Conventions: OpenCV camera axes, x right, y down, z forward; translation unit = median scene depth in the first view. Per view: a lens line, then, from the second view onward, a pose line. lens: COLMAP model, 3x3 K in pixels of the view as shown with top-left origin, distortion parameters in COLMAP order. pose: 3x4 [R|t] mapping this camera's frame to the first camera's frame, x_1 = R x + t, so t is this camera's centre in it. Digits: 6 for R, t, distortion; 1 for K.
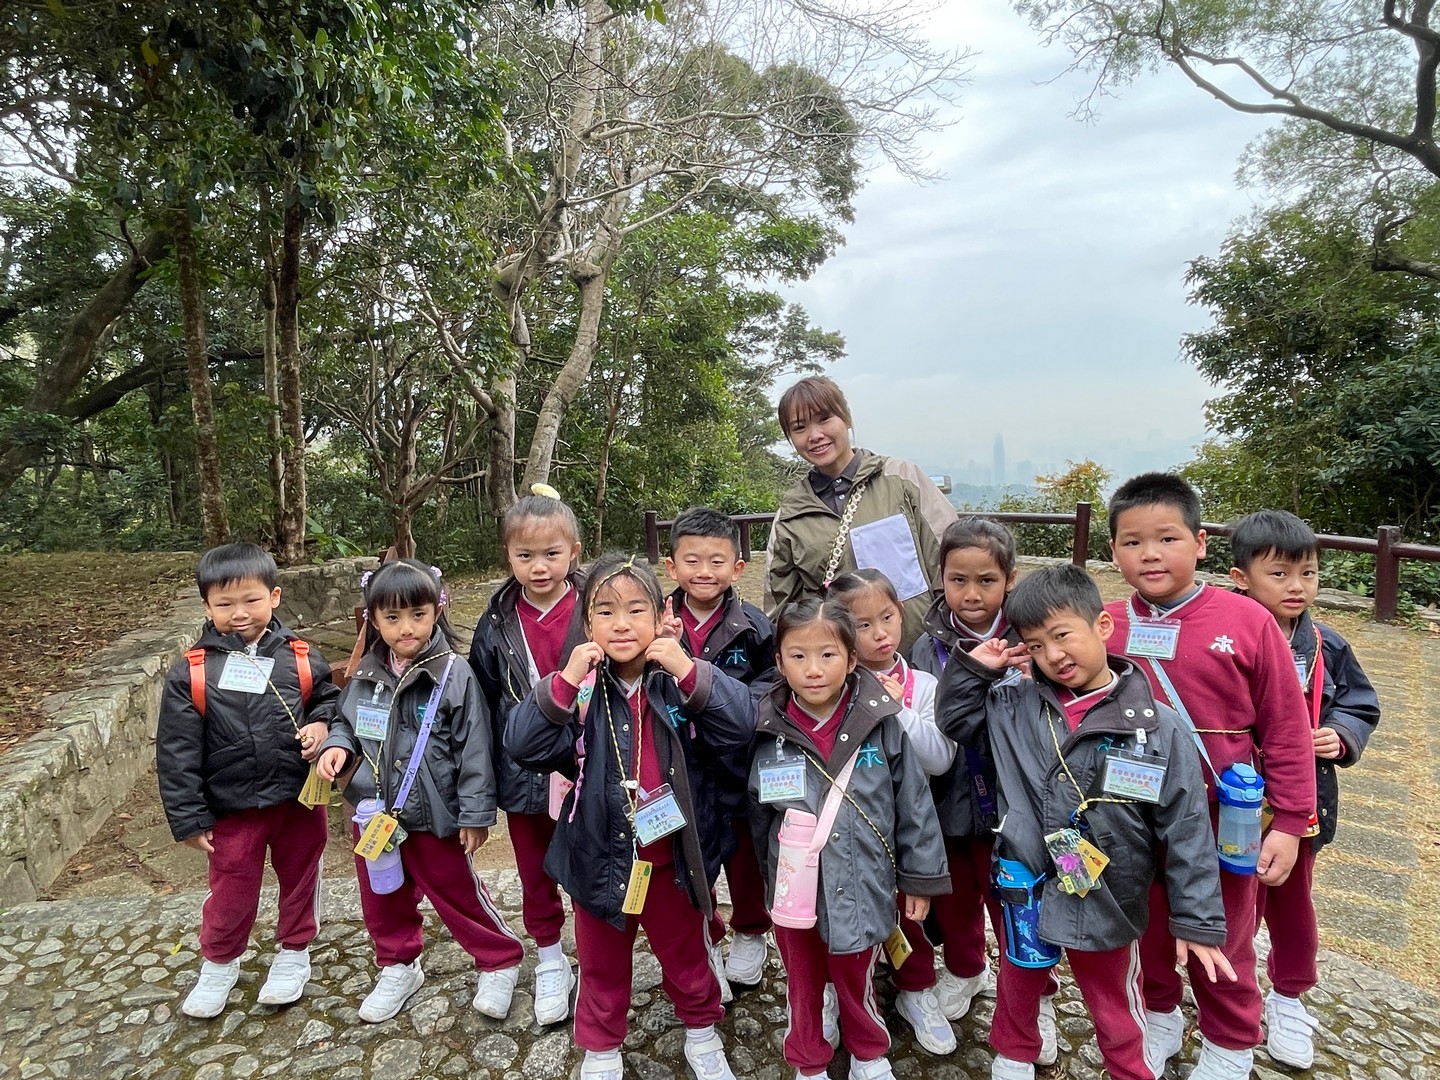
lens RADIAL K [[889.3, 0, 715.8], [0, 889.3, 539.0], [0, 0, 1]] dist [0.003100, 0.000572]
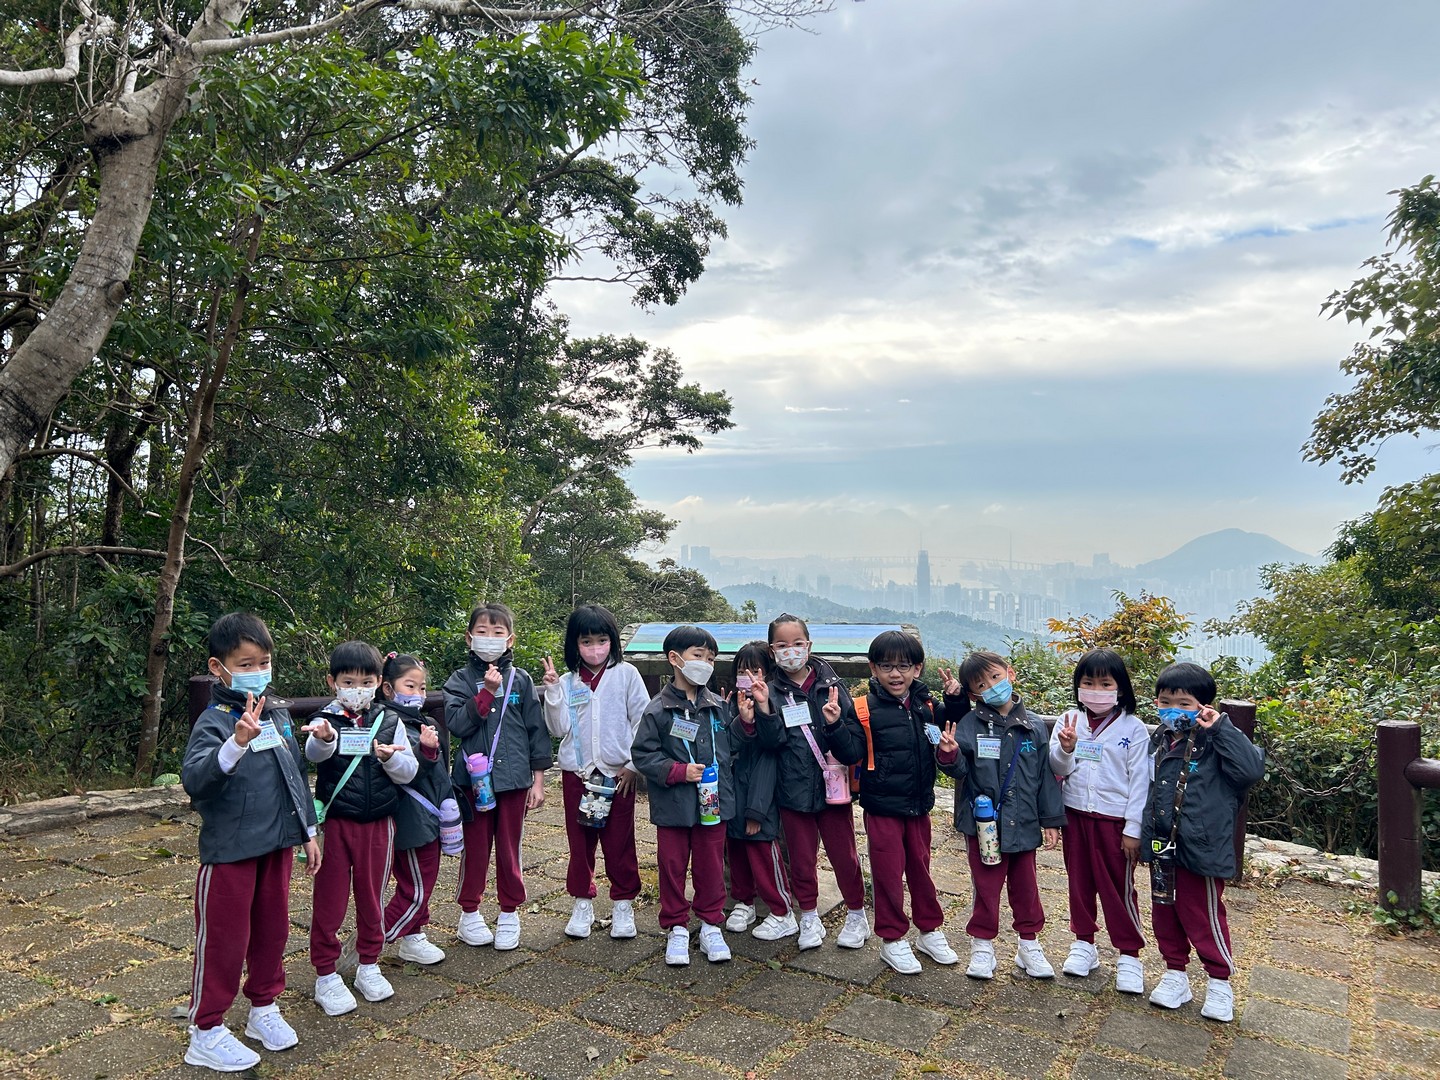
lens RADIAL K [[1081.2, 0, 721.6], [0, 1081.2, 542.2], [0, 0, 1]] dist [0.036470, -0.048274]
pose [[0.991528, 0.044709, 0.121959, 0.037734], [-0.030423, 0.992715, -0.116580, -0.015647], [-0.126283, 0.111882, 0.985665, 0.171327]]
